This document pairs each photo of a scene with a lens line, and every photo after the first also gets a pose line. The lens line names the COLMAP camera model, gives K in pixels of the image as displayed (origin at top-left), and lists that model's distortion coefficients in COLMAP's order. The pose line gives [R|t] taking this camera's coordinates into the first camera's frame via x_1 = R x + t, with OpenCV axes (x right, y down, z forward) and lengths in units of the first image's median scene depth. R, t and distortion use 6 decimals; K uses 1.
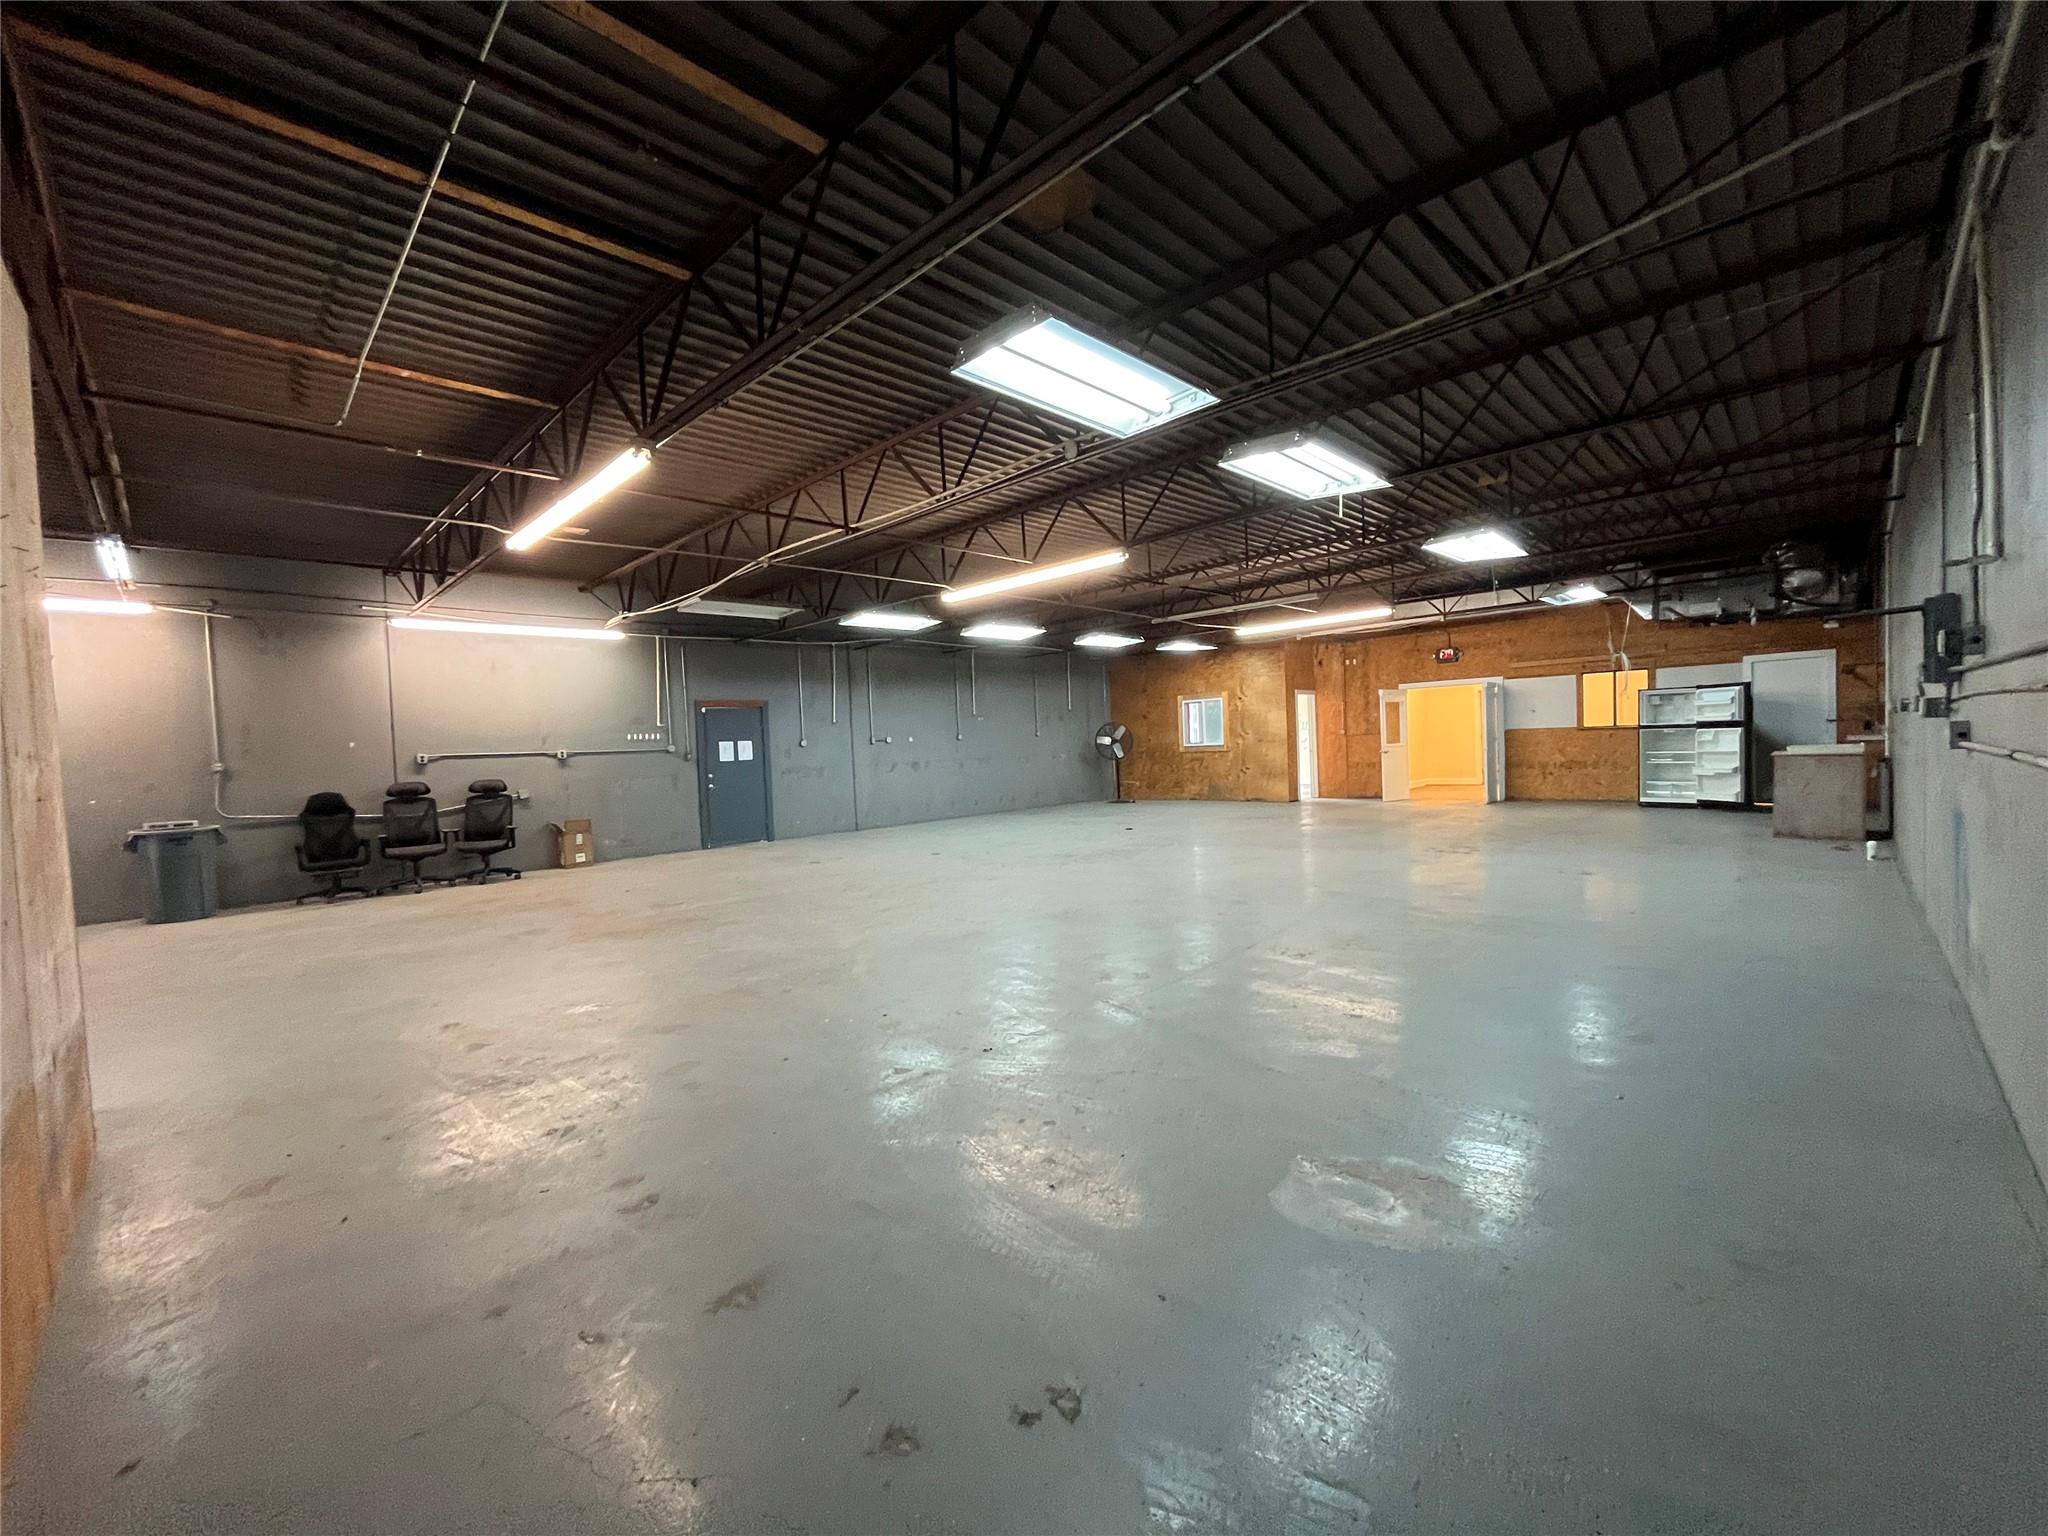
lens RADIAL K [[823.6, 0, 1031.0], [0, 823.6, 782.2], [0, 0, 1]] dist [-0.001614, -0.000431]
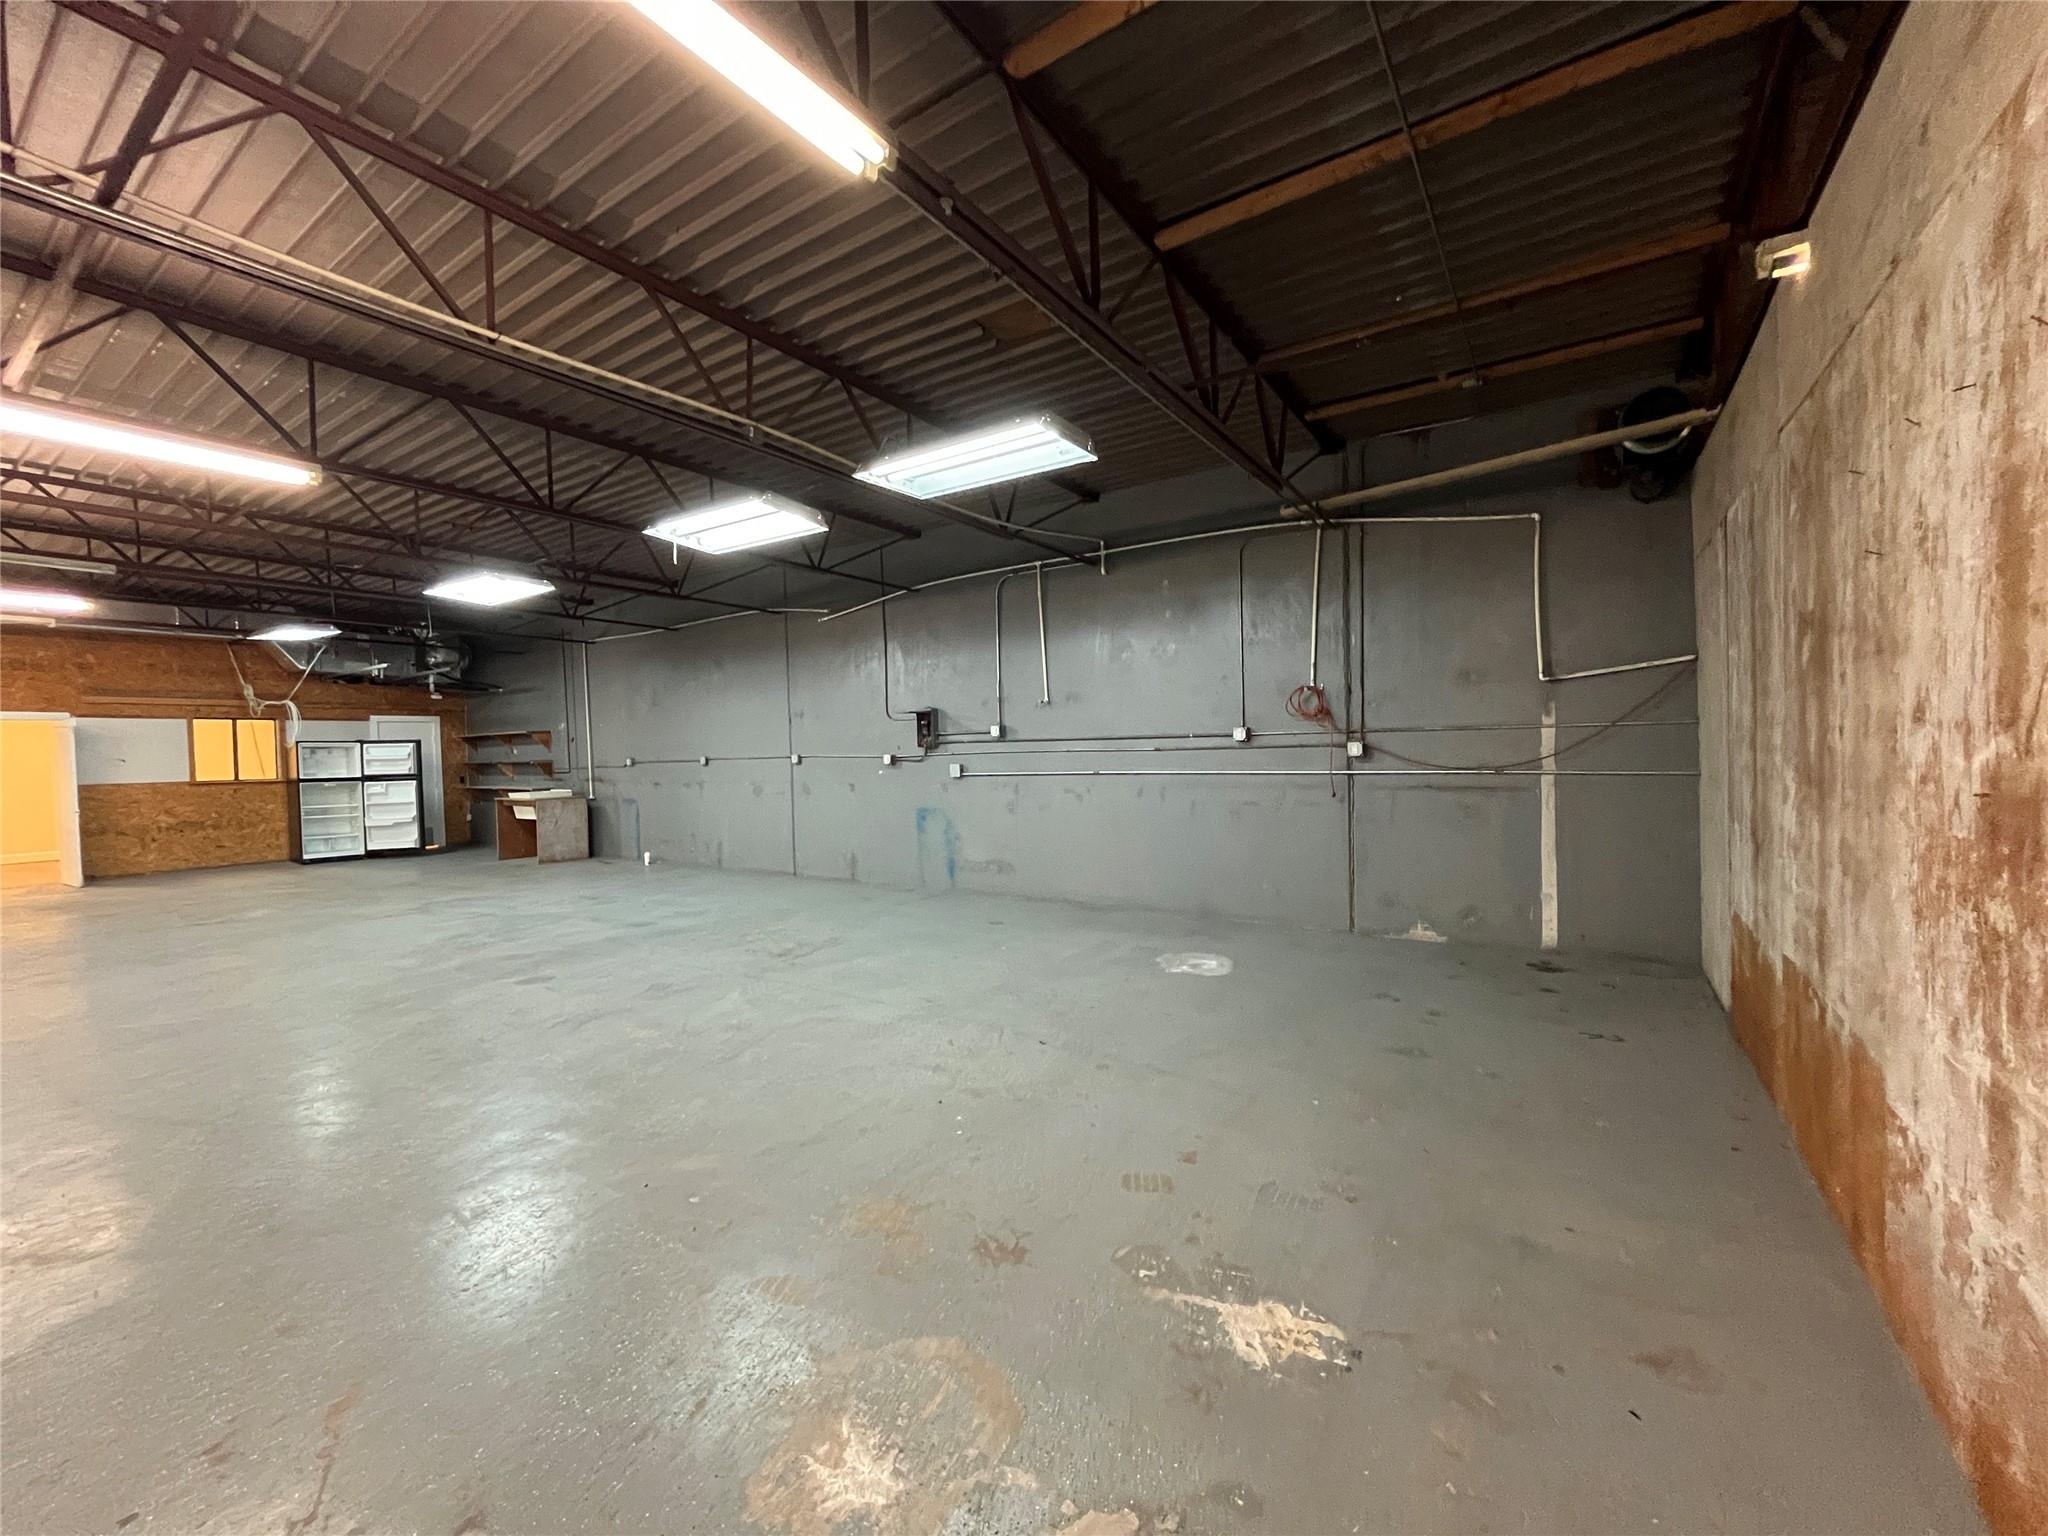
lens RADIAL K [[823.6, 0, 1014.7], [0, 823.6, 768.0], [0, 0, 1]] dist [-0.001614, -0.000431]
pose [[-0.173432, 0.023198, 0.984573, -0.327920], [0.077453, 0.996947, -0.009847, -0.008413], [-0.981796, 0.074551, -0.174699, 0.349869]]
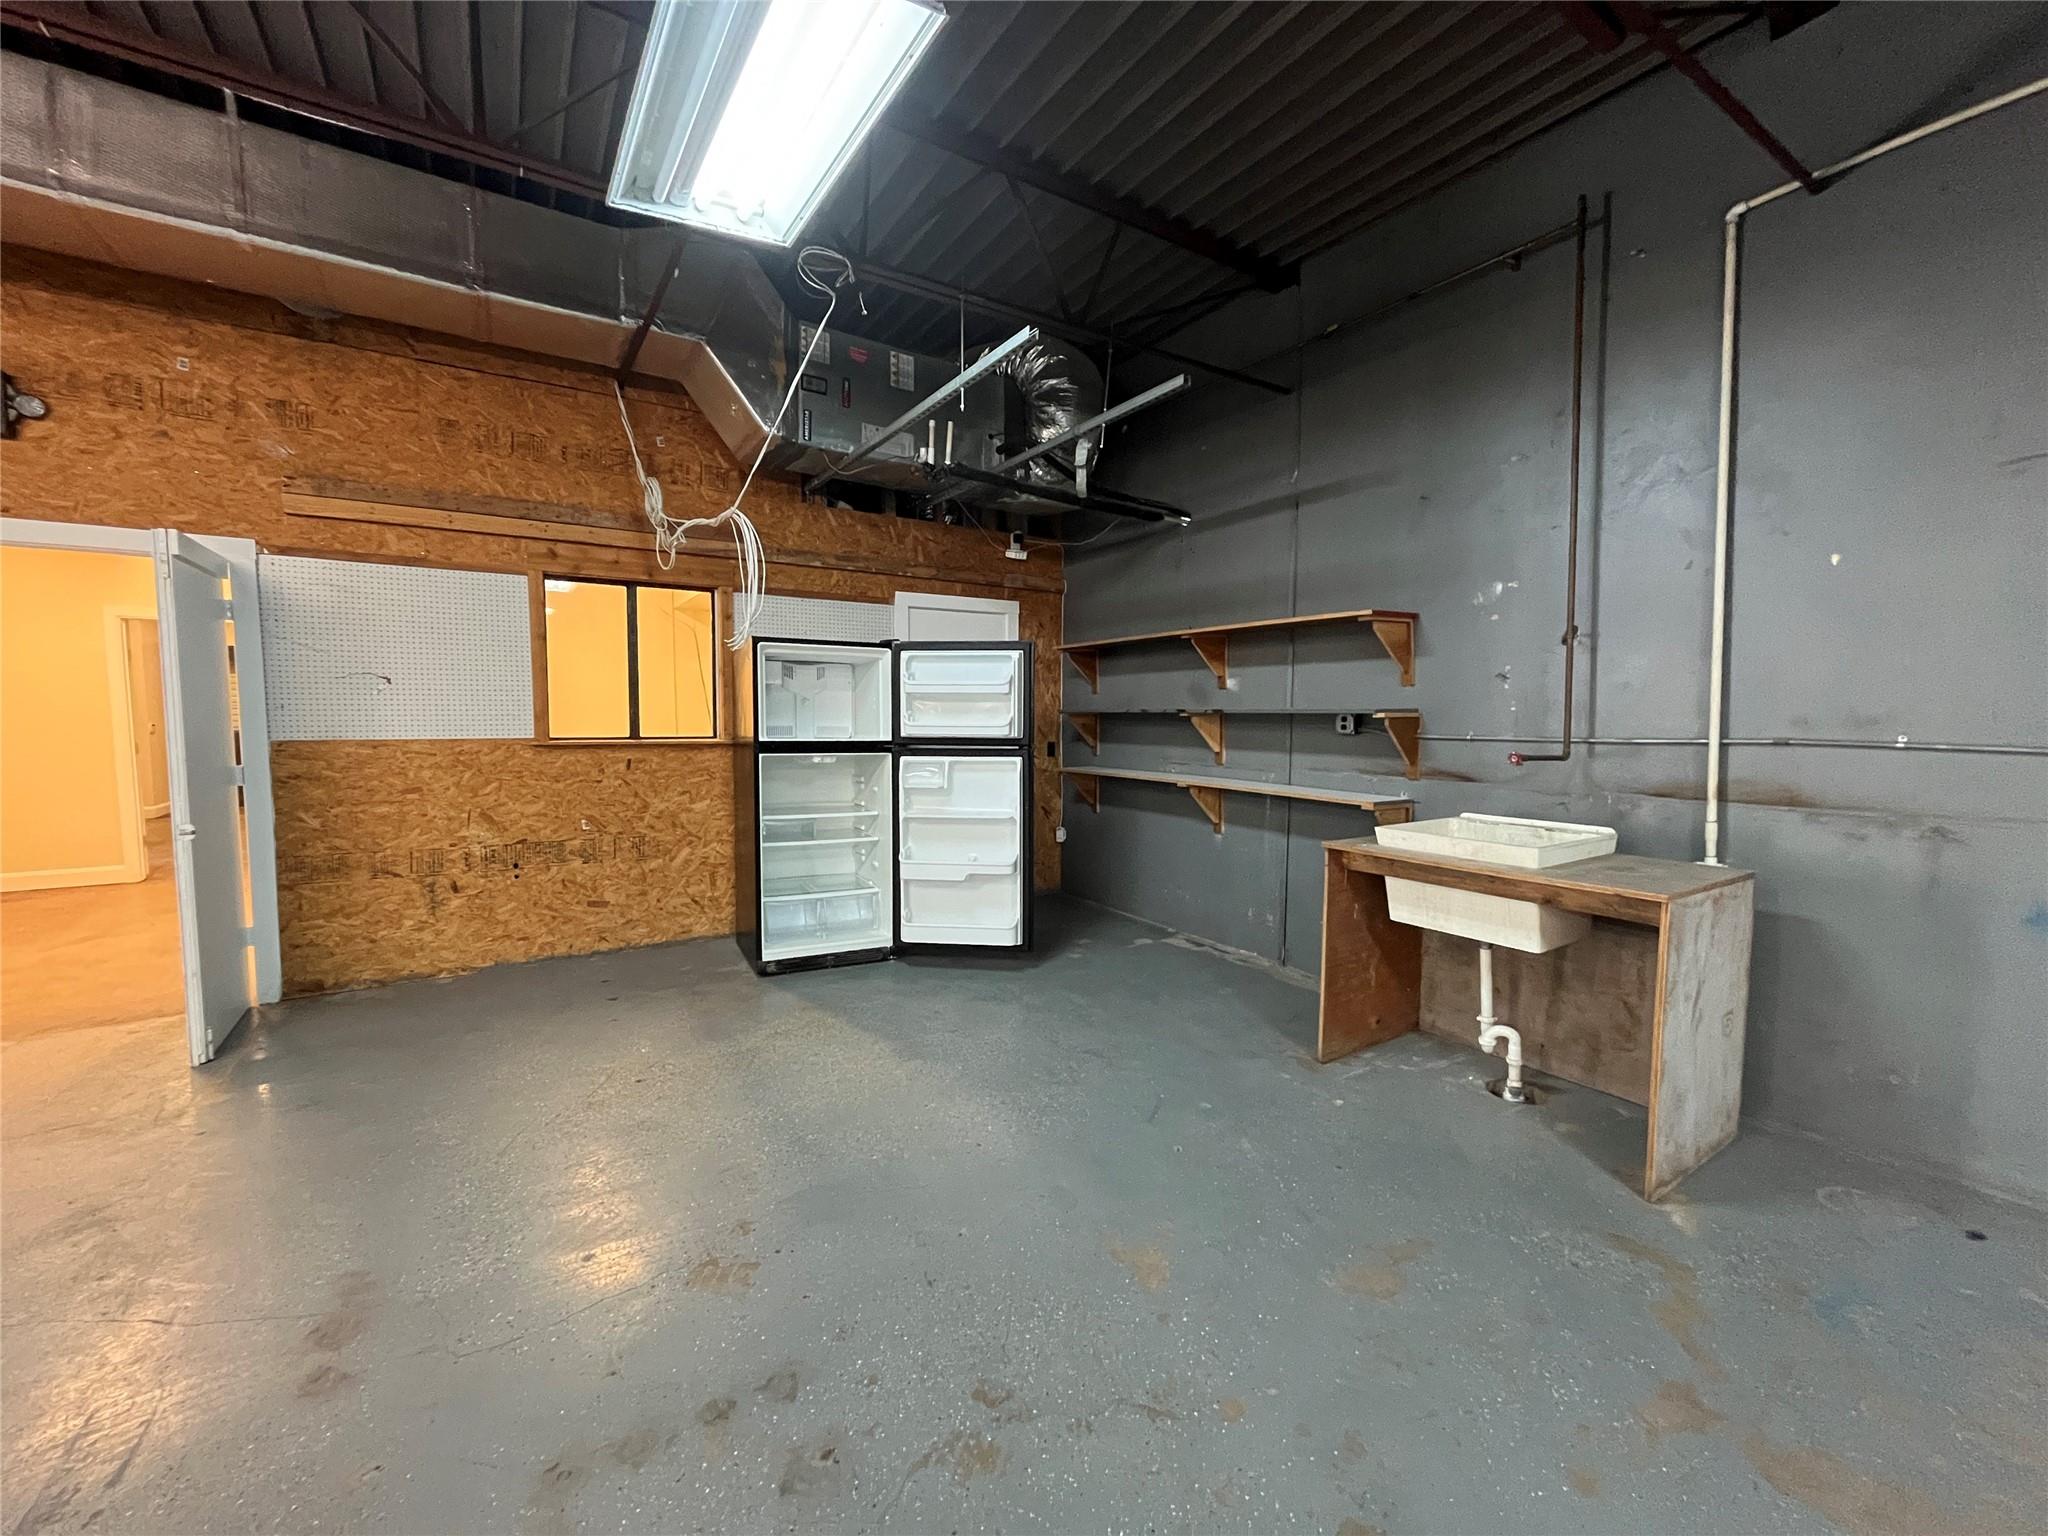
lens RADIAL K [[823.6, 0, 1014.0], [0, 823.6, 768.0], [0, 0, 1]] dist [-0.001614, -0.000431]
pose [[0.227785, -0.022780, 0.973445, 0.422878], [0.032197, 0.999356, 0.015852, -0.059154], [-0.973179, 0.027731, 0.228372, 0.803936]]
